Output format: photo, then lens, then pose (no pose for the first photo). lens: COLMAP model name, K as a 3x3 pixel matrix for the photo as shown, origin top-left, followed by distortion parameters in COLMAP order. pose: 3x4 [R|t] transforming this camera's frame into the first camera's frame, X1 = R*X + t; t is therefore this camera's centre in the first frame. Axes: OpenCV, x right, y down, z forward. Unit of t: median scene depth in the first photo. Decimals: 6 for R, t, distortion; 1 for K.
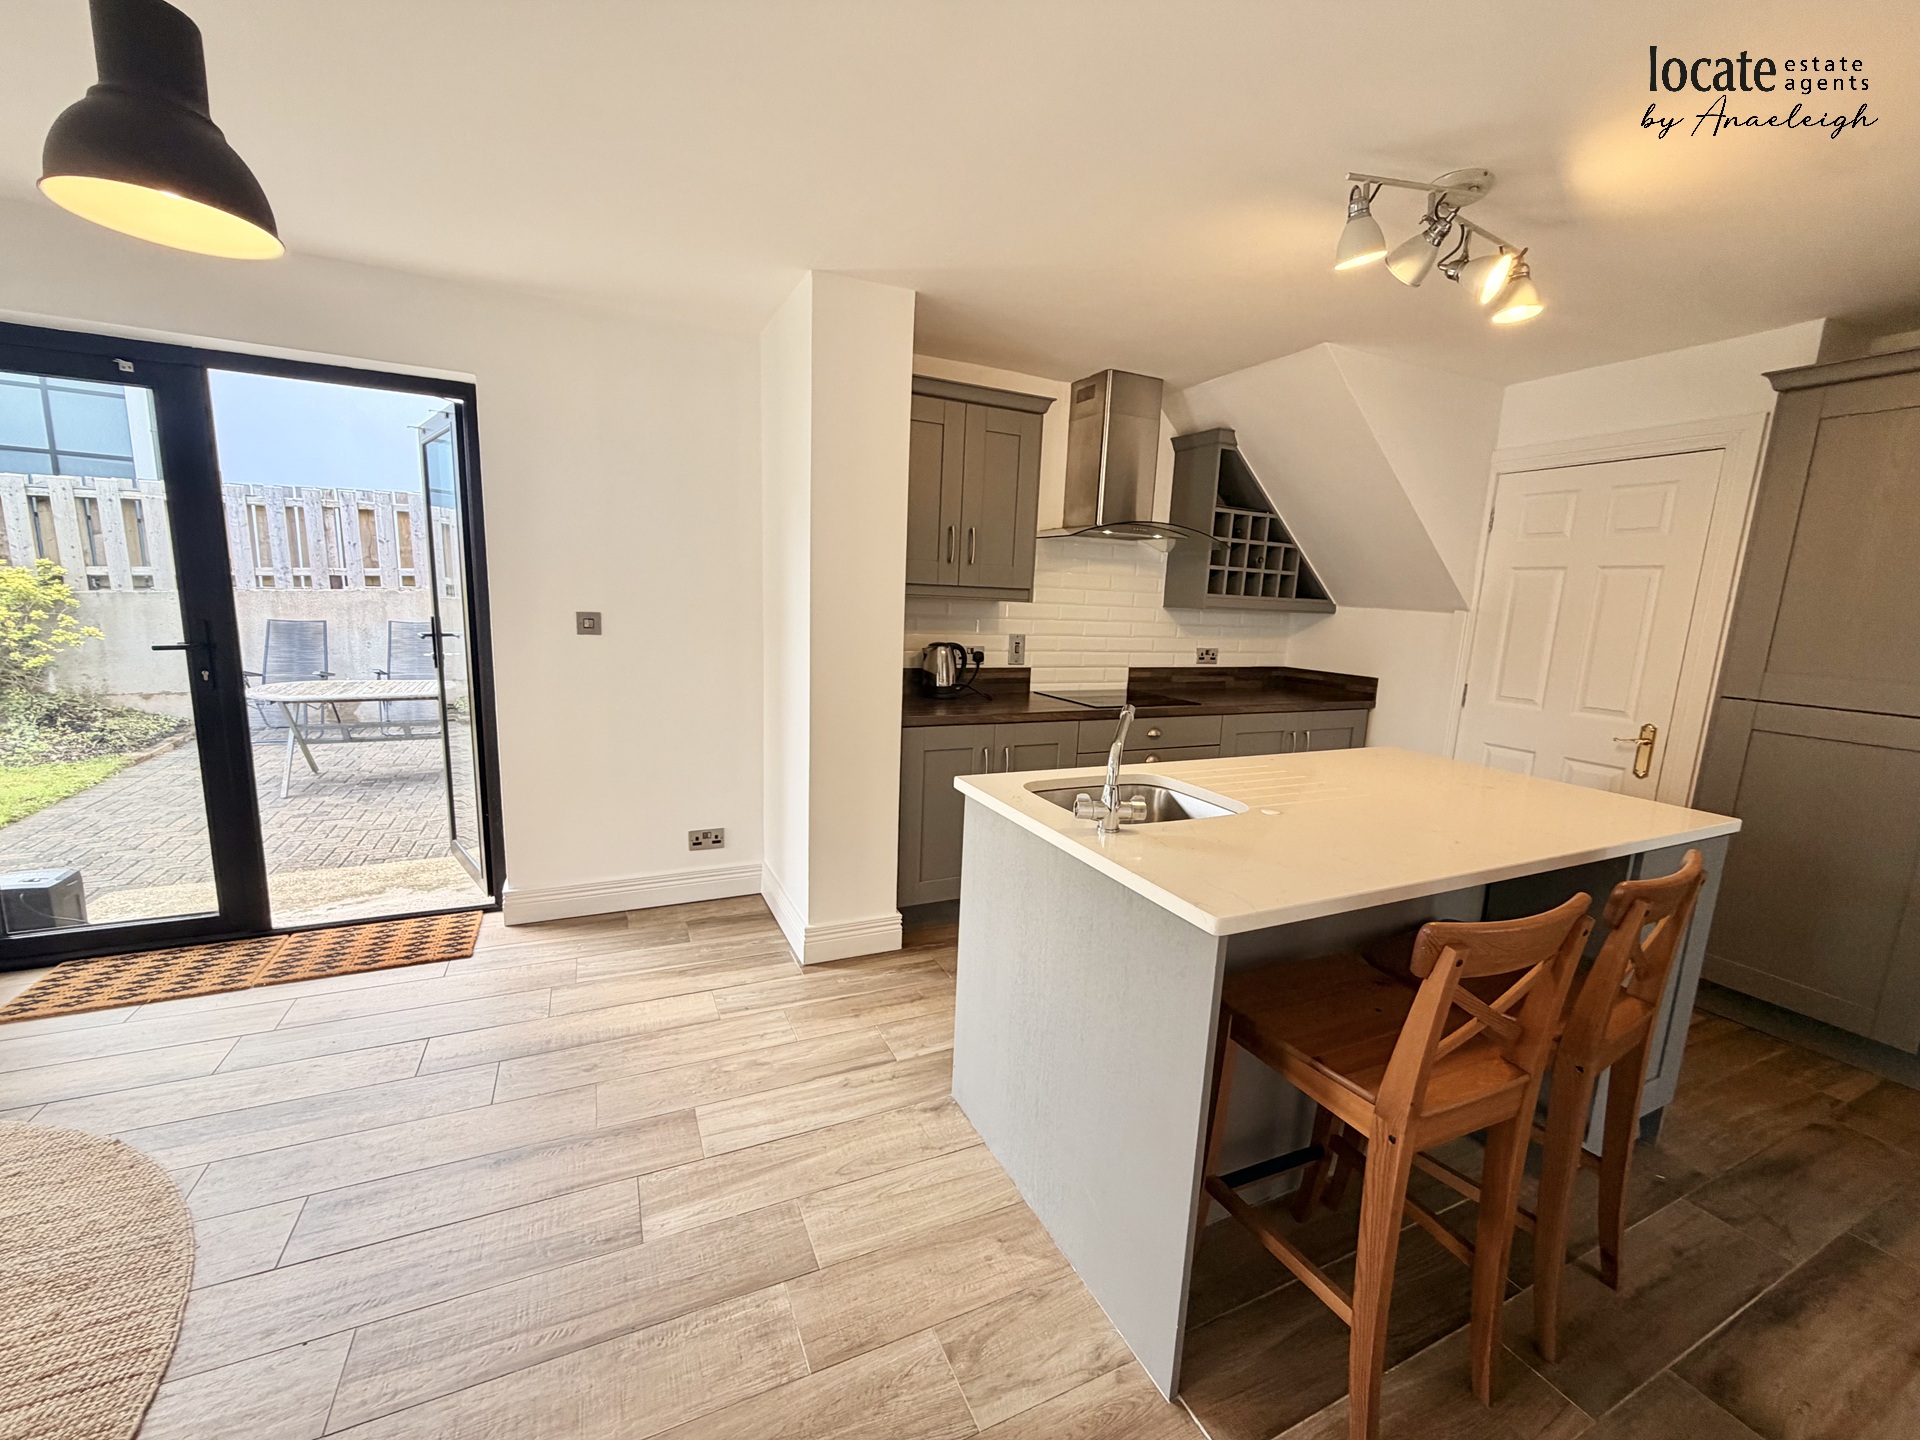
lens RADIAL K [[767.7, 0, 953.2], [0, 767.7, 724.7], [0, 0, 1]] dist [-0.000604, 0.000281]
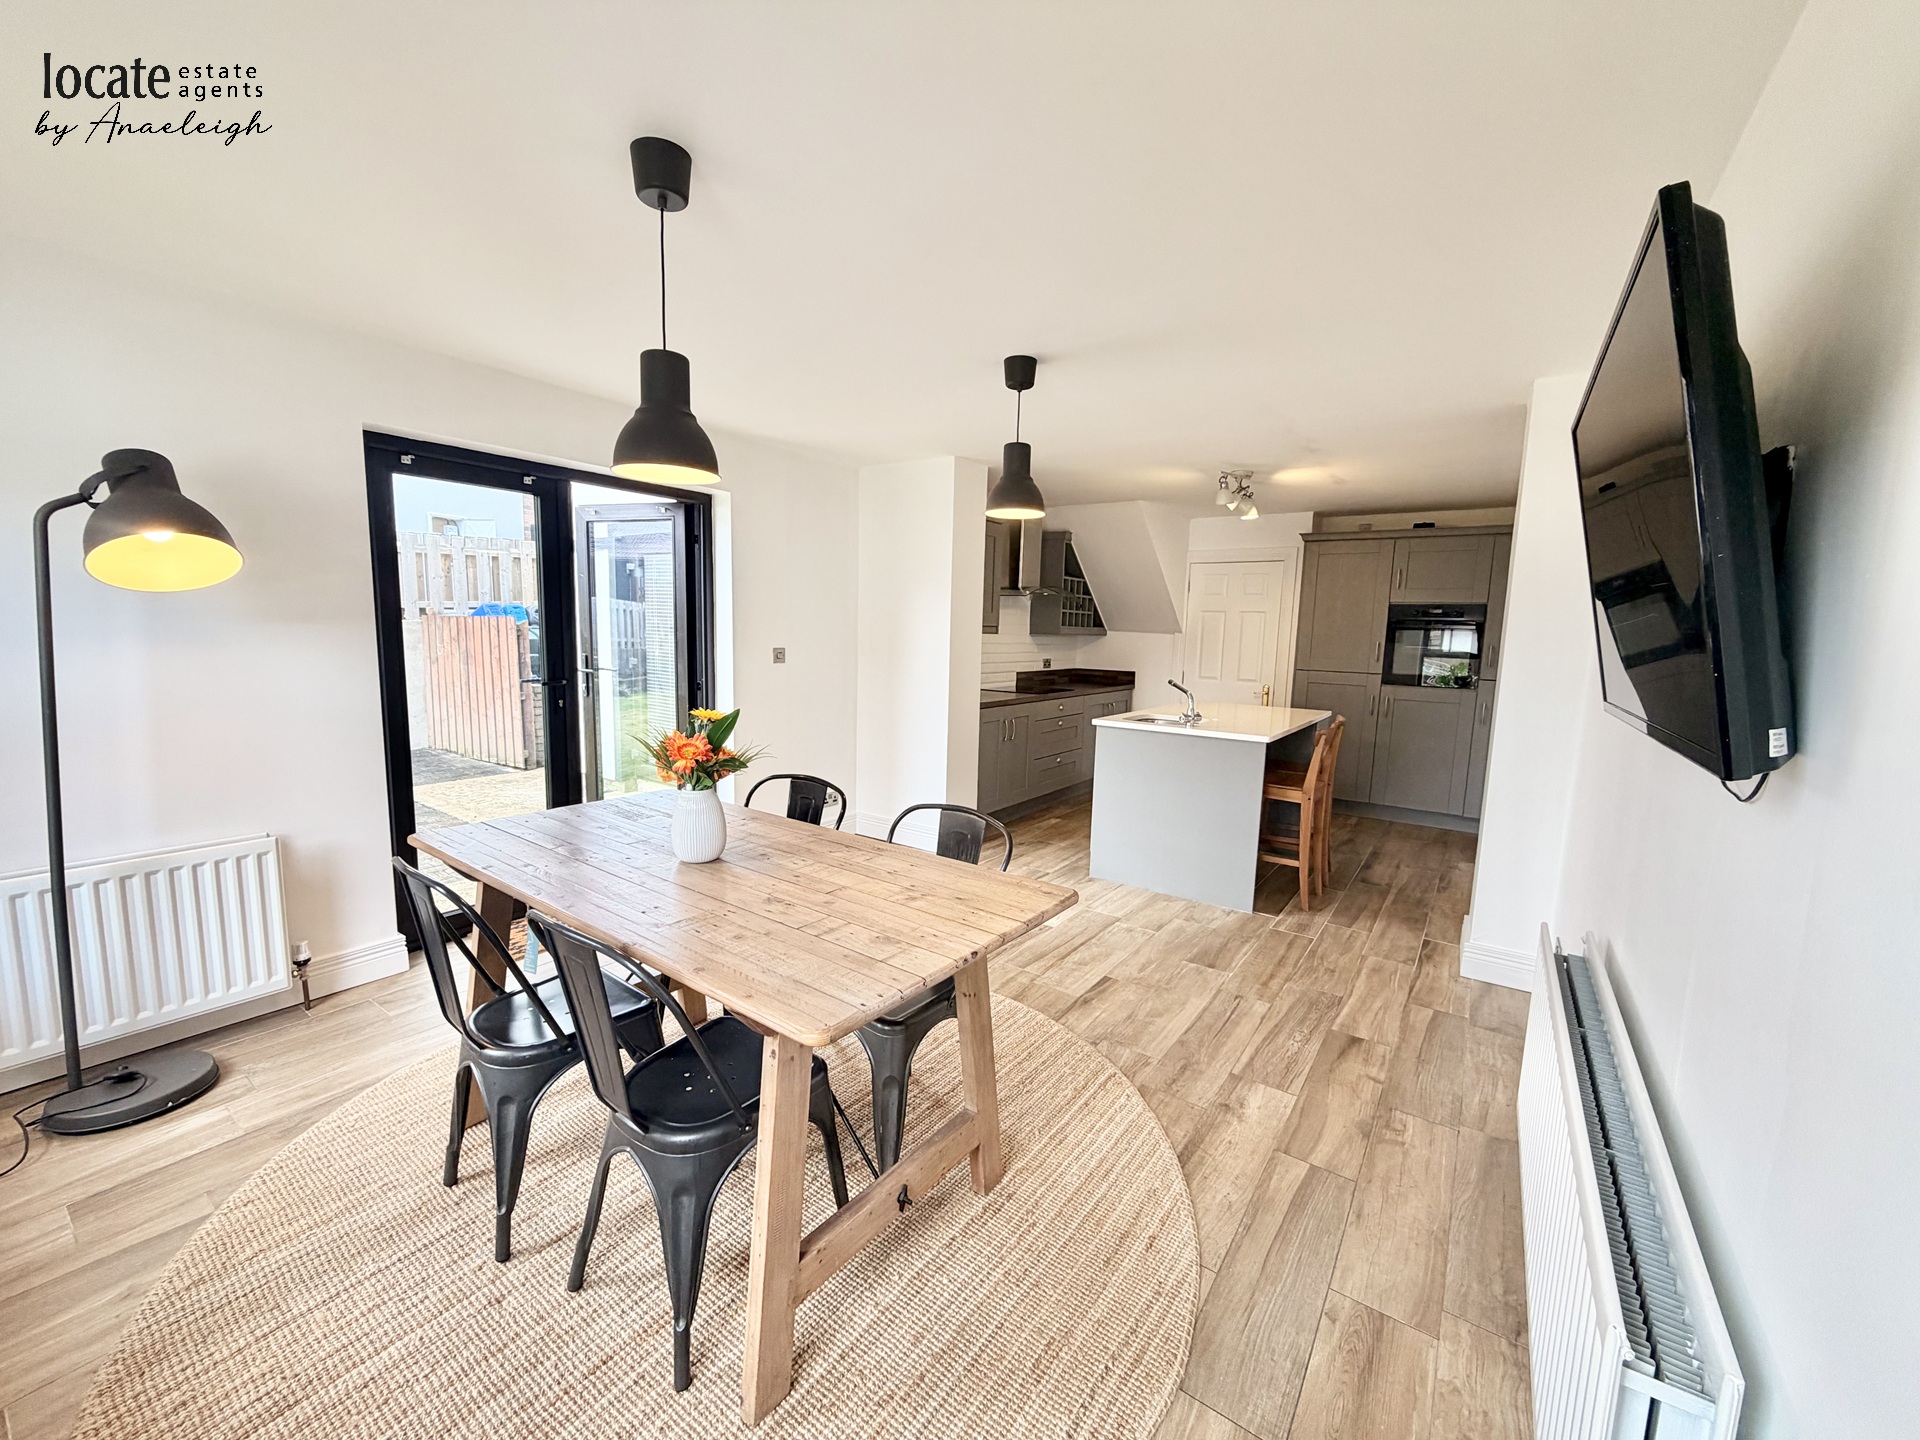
lens RADIAL K [[767.7, 0, 953.2], [0, 767.7, 724.7], [0, 0, 1]] dist [-0.000604, 0.000281]
pose [[0.869903, -0.079256, 0.486814, -0.751913], [0.091530, 0.995801, -0.001436, 0.027937], [-0.484656, 0.045807, 0.873505, -0.371361]]
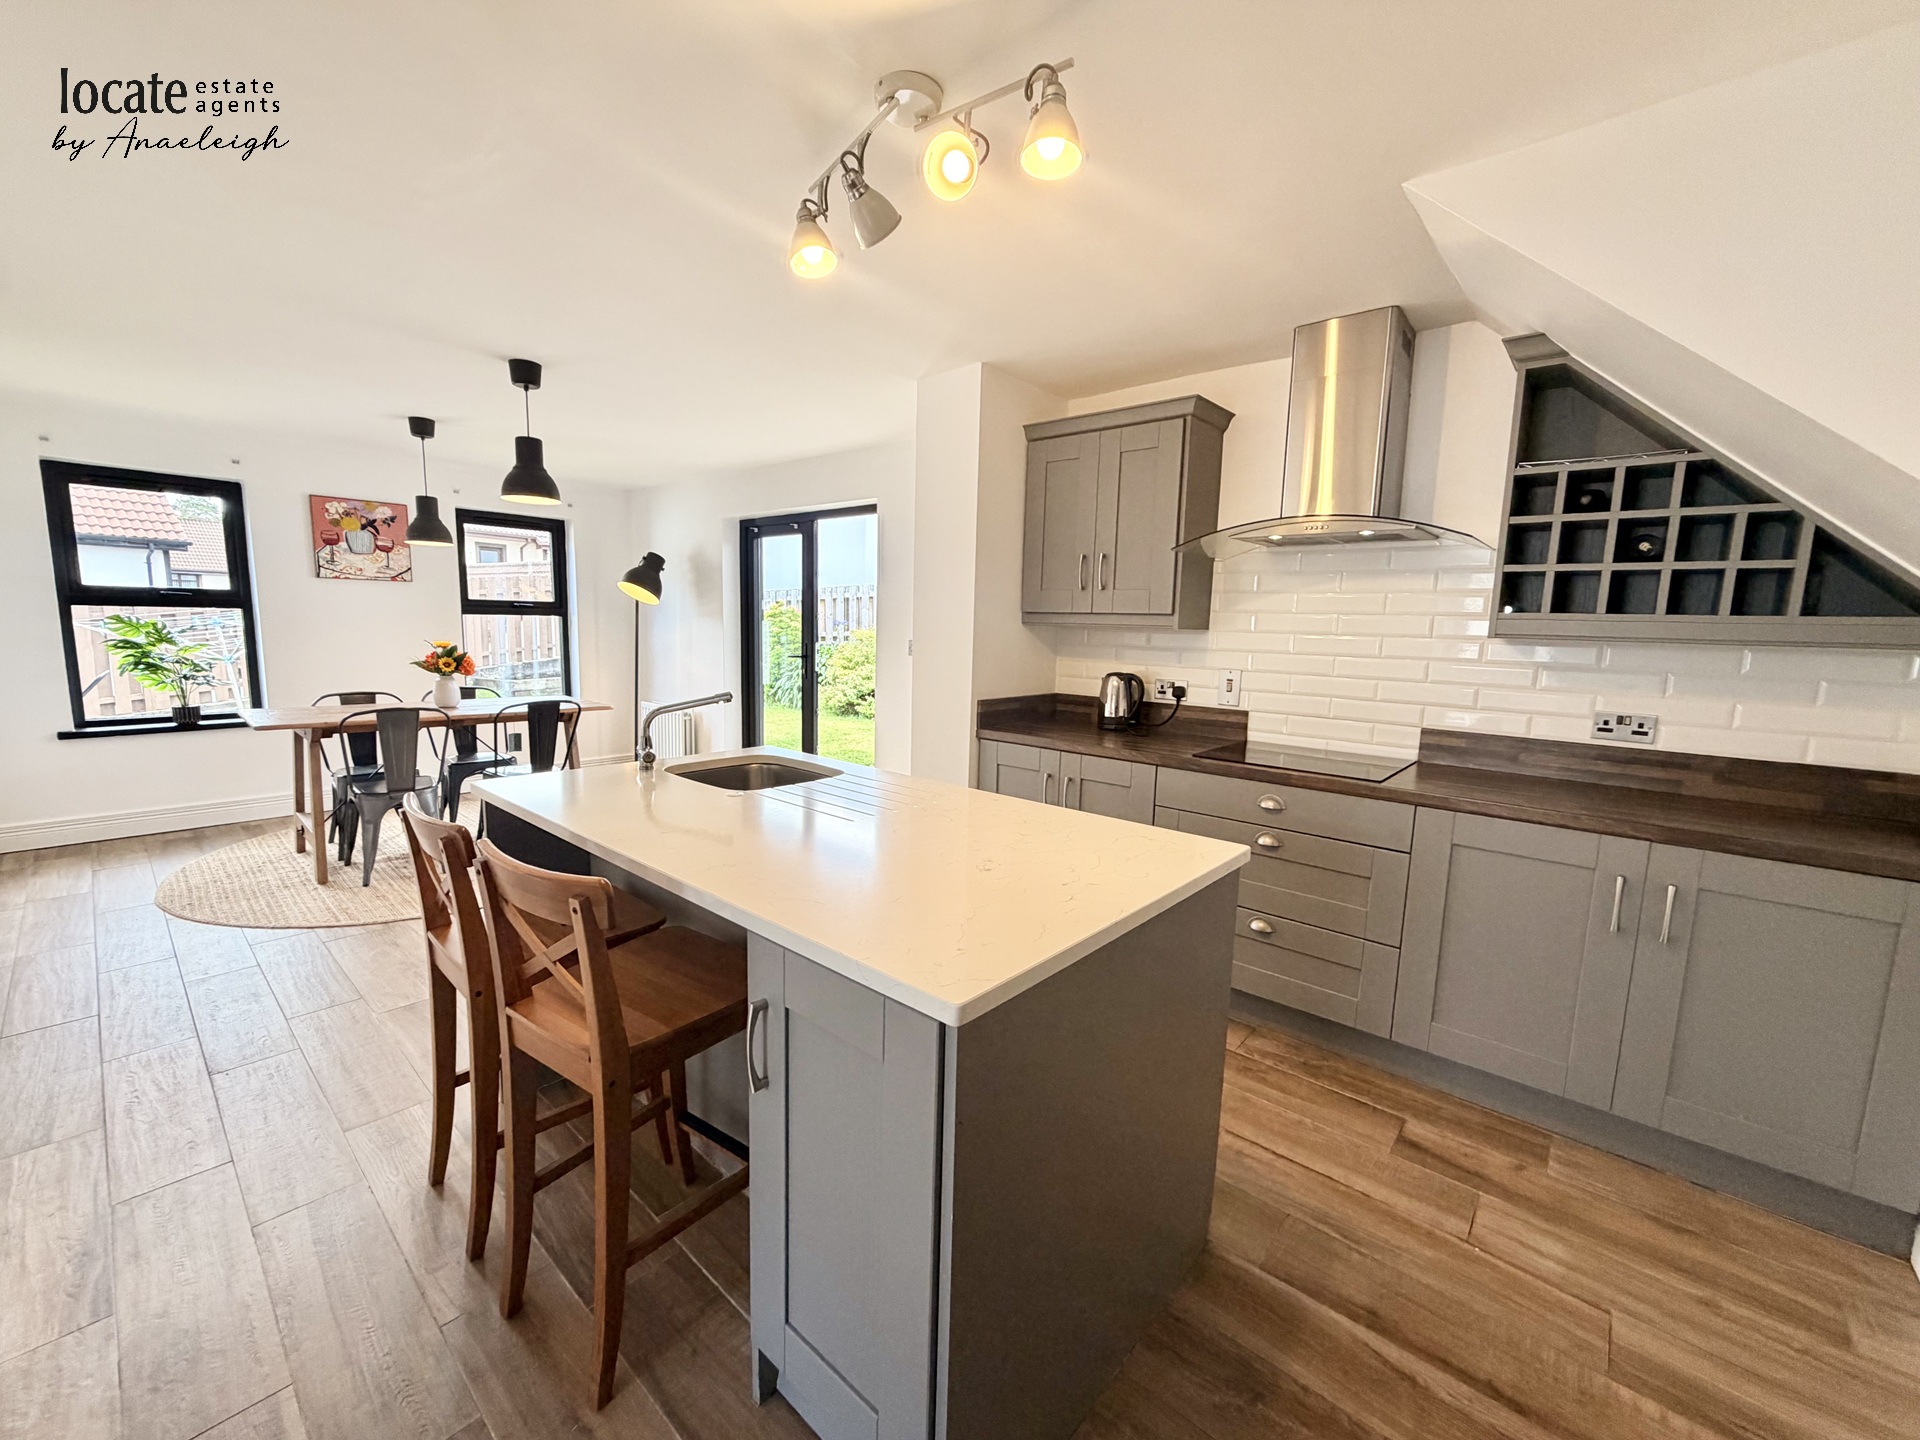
lens RADIAL K [[767.7, 0, 953.2], [0, 767.7, 724.7], [0, 0, 1]] dist [-0.000604, 0.000281]
pose [[0.401615, 0.092240, -0.911152, 0.745423], [-0.161213, 0.986499, 0.028808, -0.034143], [0.901508, 0.135319, 0.411063, 0.397735]]
